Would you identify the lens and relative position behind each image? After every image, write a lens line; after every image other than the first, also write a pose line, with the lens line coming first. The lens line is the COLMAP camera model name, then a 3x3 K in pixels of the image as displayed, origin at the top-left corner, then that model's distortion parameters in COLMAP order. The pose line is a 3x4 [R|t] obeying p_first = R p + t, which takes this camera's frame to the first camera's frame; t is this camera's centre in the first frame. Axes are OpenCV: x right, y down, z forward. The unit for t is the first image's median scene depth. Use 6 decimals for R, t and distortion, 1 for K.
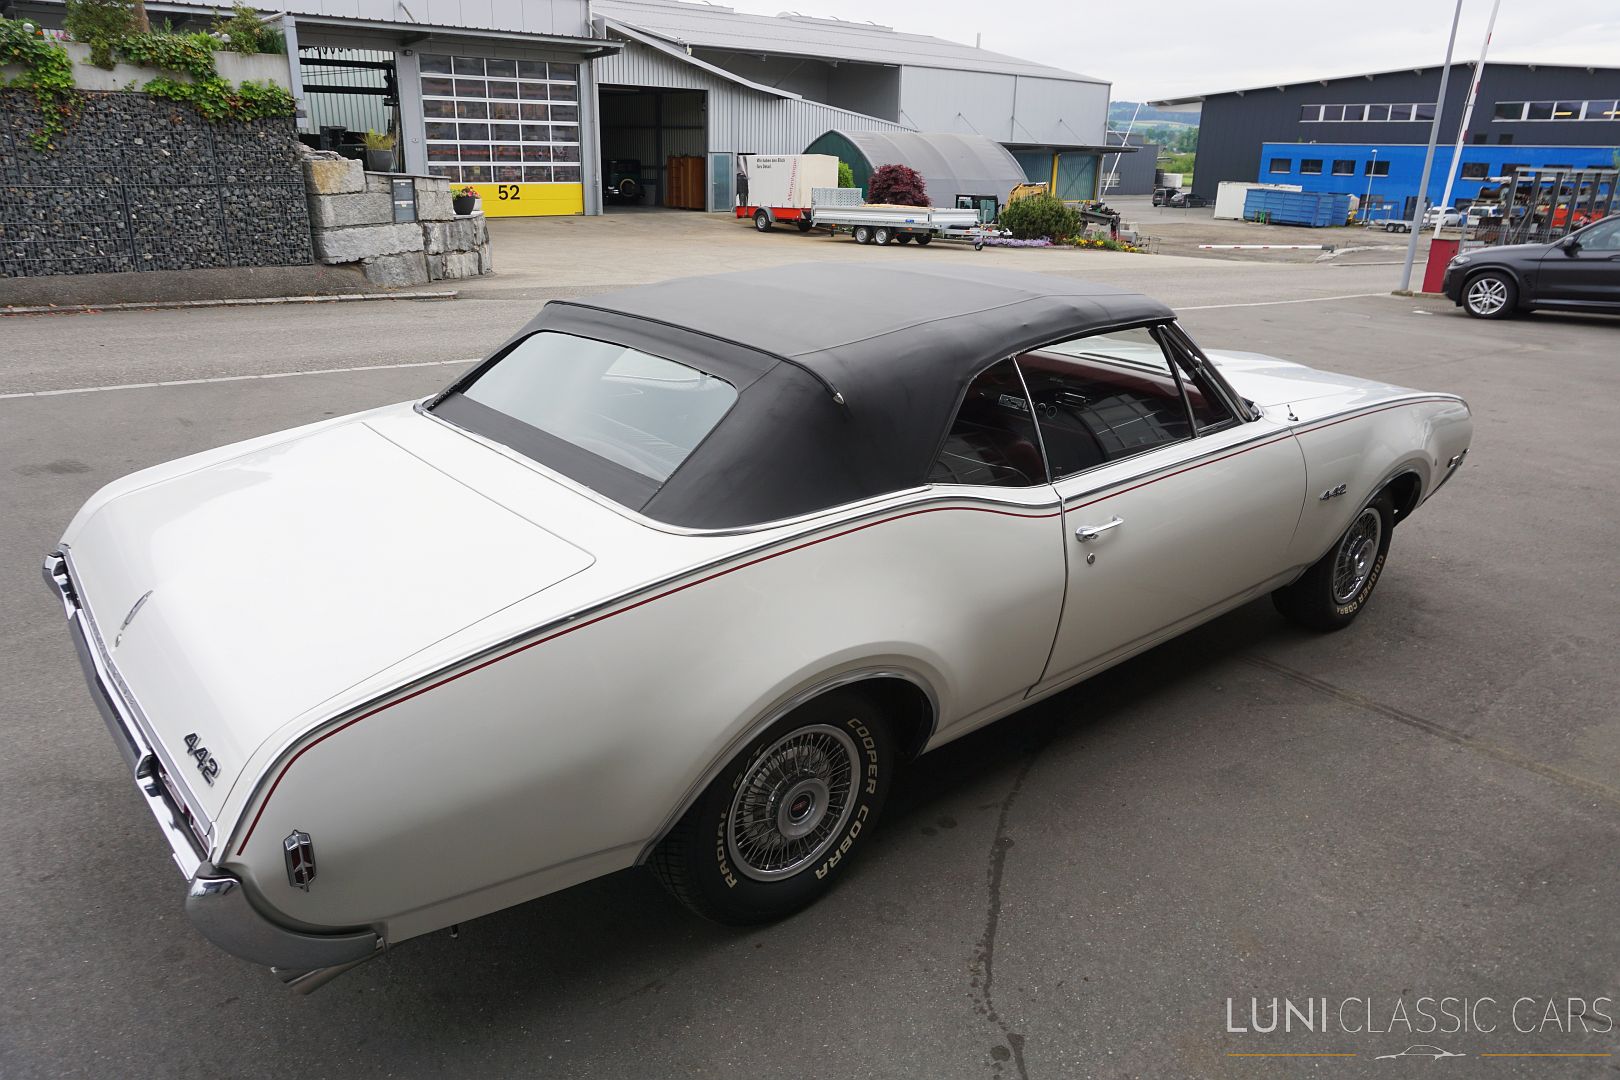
lens RADIAL K [[1086.3, 0, 813.1], [0, 1086.3, 541.3], [0, 0, 1]] dist [-0.045976, 0.031757]
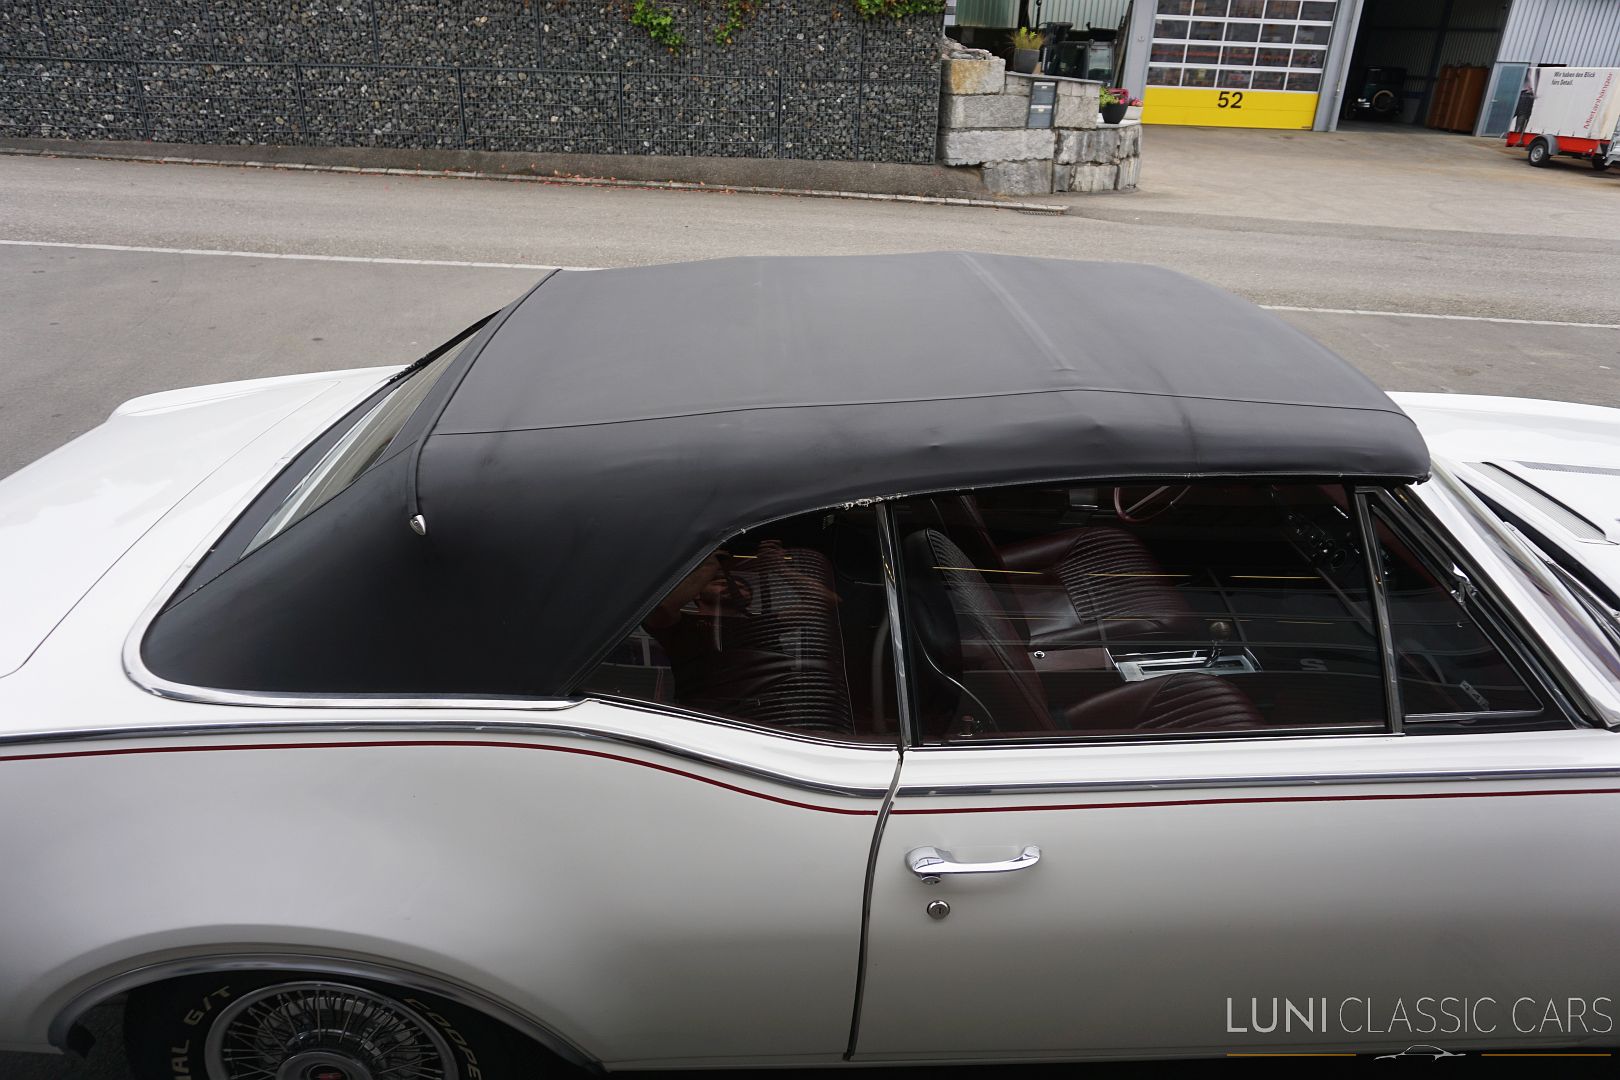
lens RADIAL K [[1088.4, 0, 812.4], [0, 1088.4, 536.4], [0, 0, 1]] dist [-0.052767, 0.037650]
pose [[0.793188, 0.263677, -0.548932, 0.094710], [-0.220131, 0.964595, 0.145256, -0.046795], [0.567798, 0.005622, 0.823149, 0.111977]]
